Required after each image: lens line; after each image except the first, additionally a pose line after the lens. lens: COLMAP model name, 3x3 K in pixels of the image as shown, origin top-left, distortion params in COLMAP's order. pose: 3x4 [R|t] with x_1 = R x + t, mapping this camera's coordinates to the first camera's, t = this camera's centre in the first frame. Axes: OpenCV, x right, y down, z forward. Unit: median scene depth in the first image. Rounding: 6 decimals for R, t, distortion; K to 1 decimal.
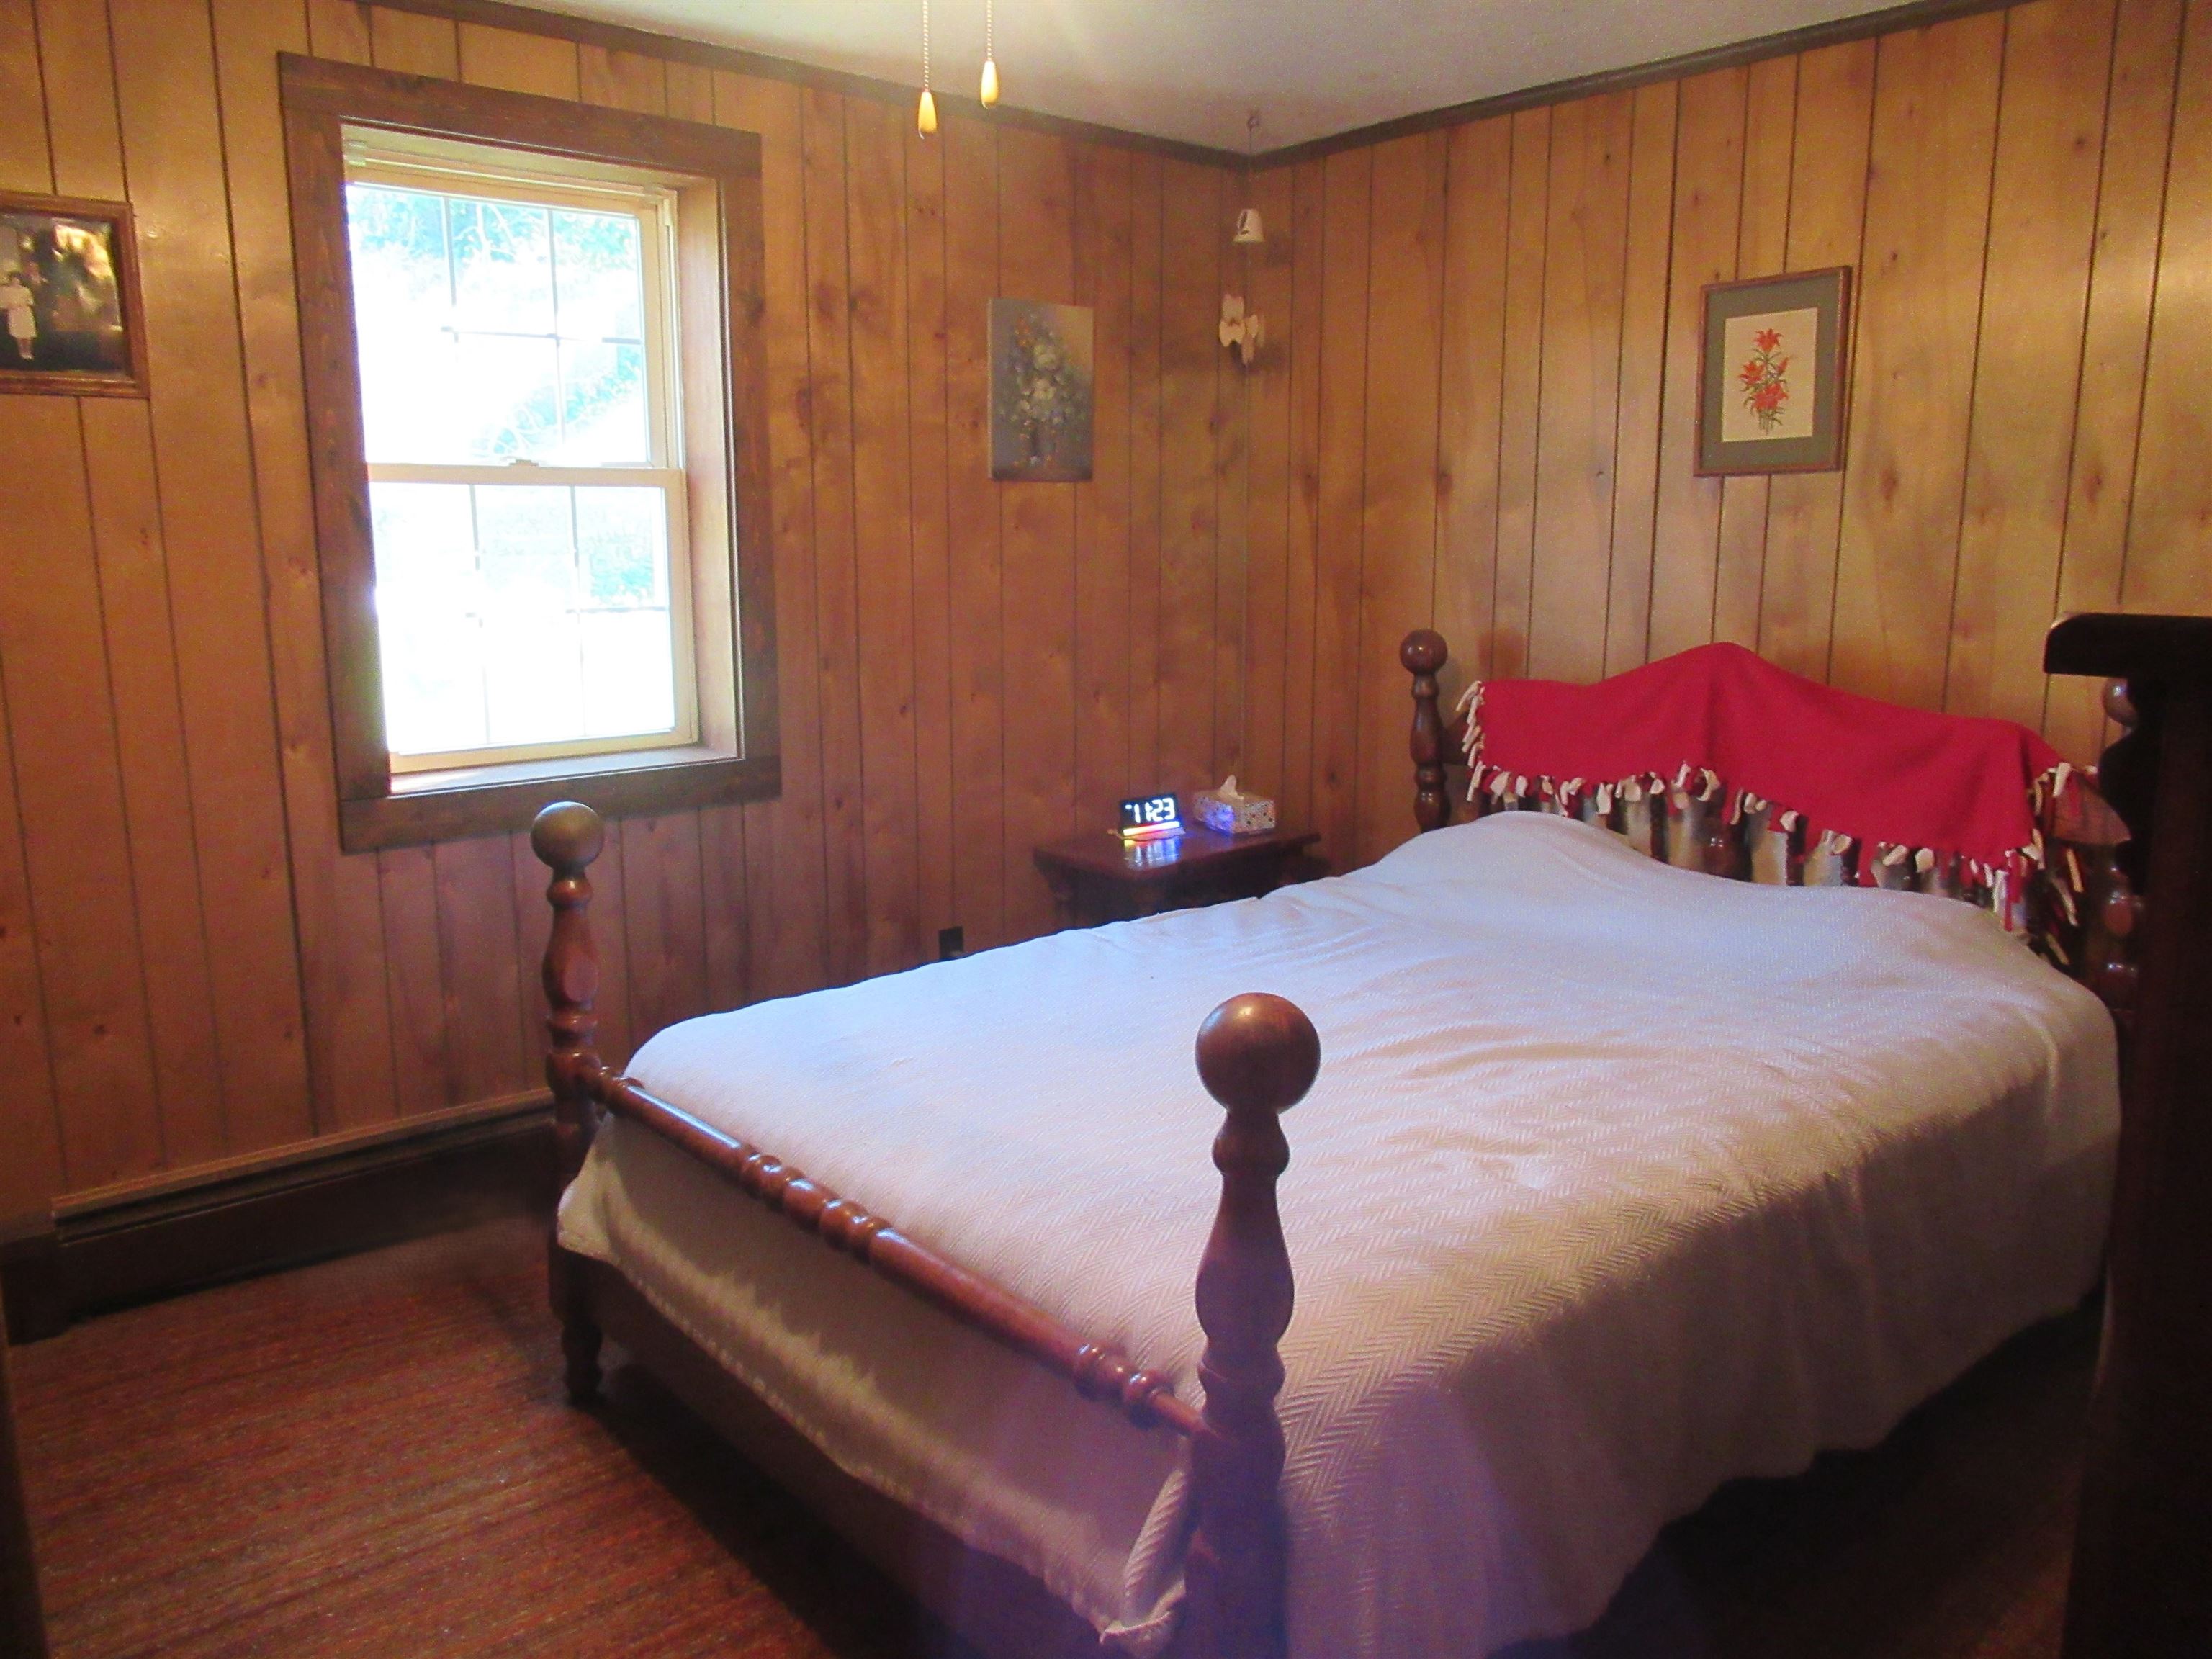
lens RADIAL K [[1678.7, 0, 1099.4], [0, 1678.7, 831.9], [0, 0, 1]] dist [-0.015149, -0.010441]
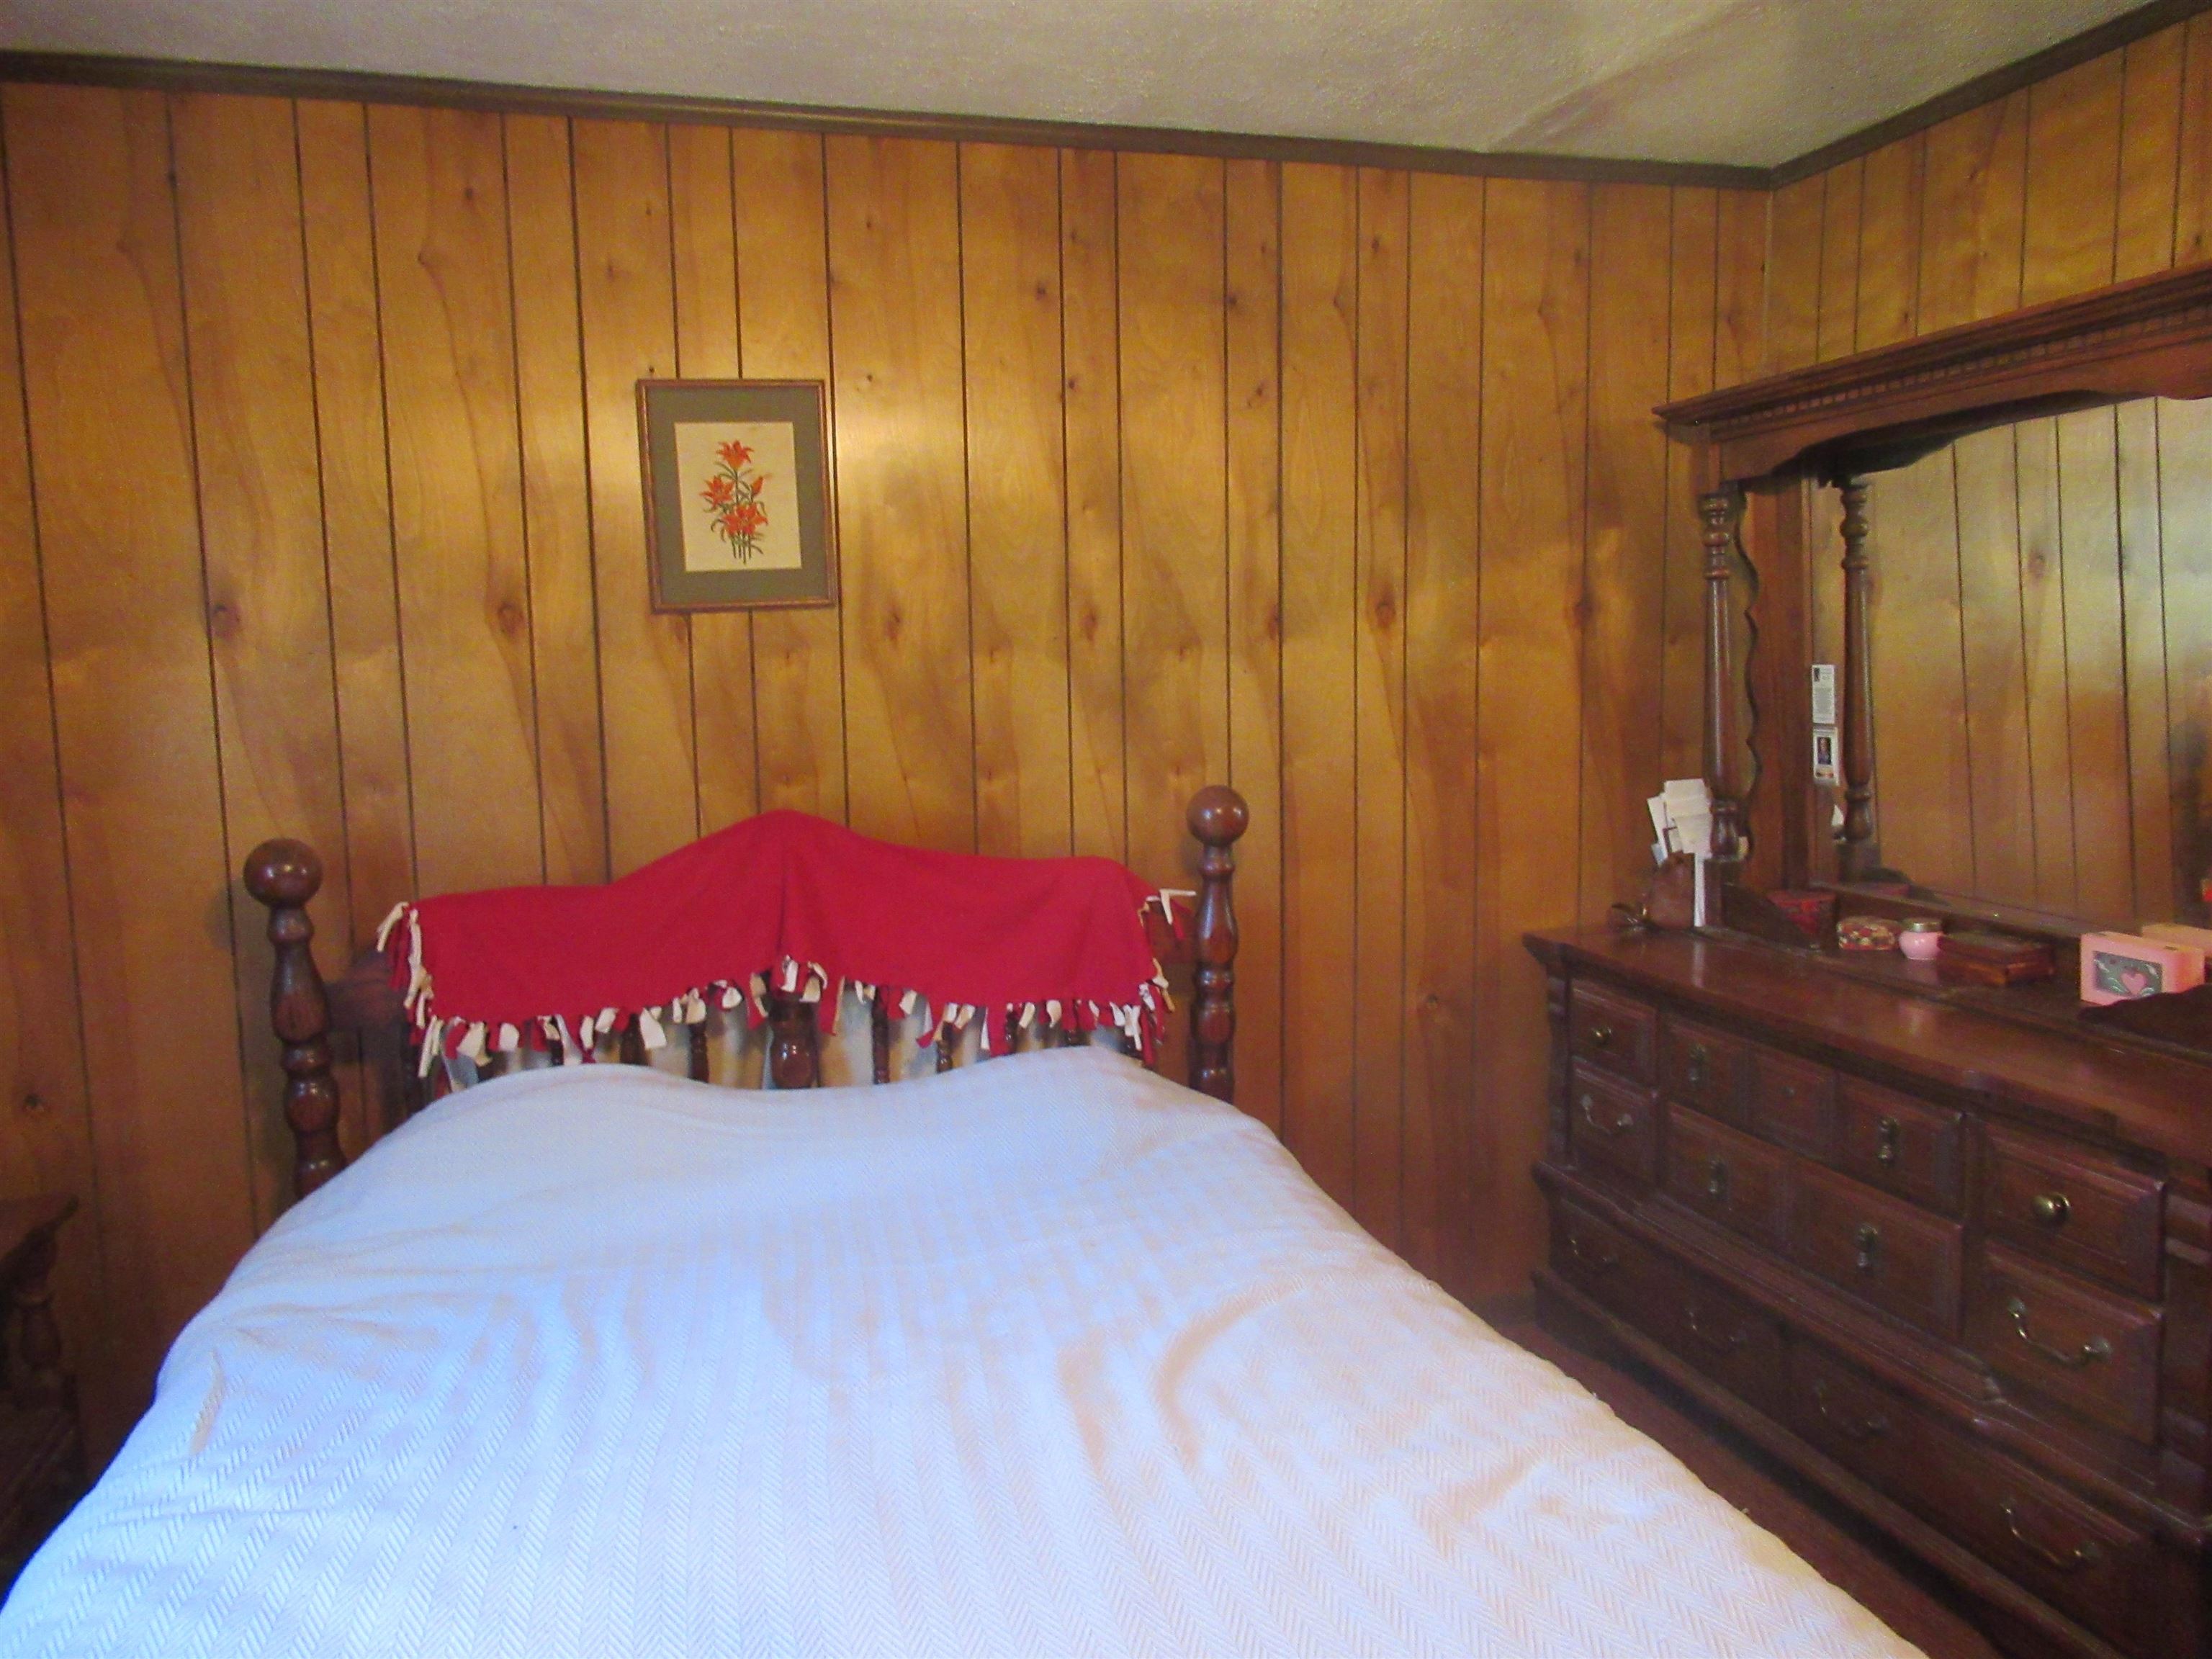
lens RADIAL K [[1644.0, 0, 1109.3], [0, 1644.0, 831.3], [0, 0, 1]] dist [-0.024153, 0.009192]
pose [[0.409486, -0.107085, 0.906010, -0.294502], [0.184181, 0.982343, 0.032864, -0.098307], [-0.893532, 0.153412, 0.421979, 0.506586]]
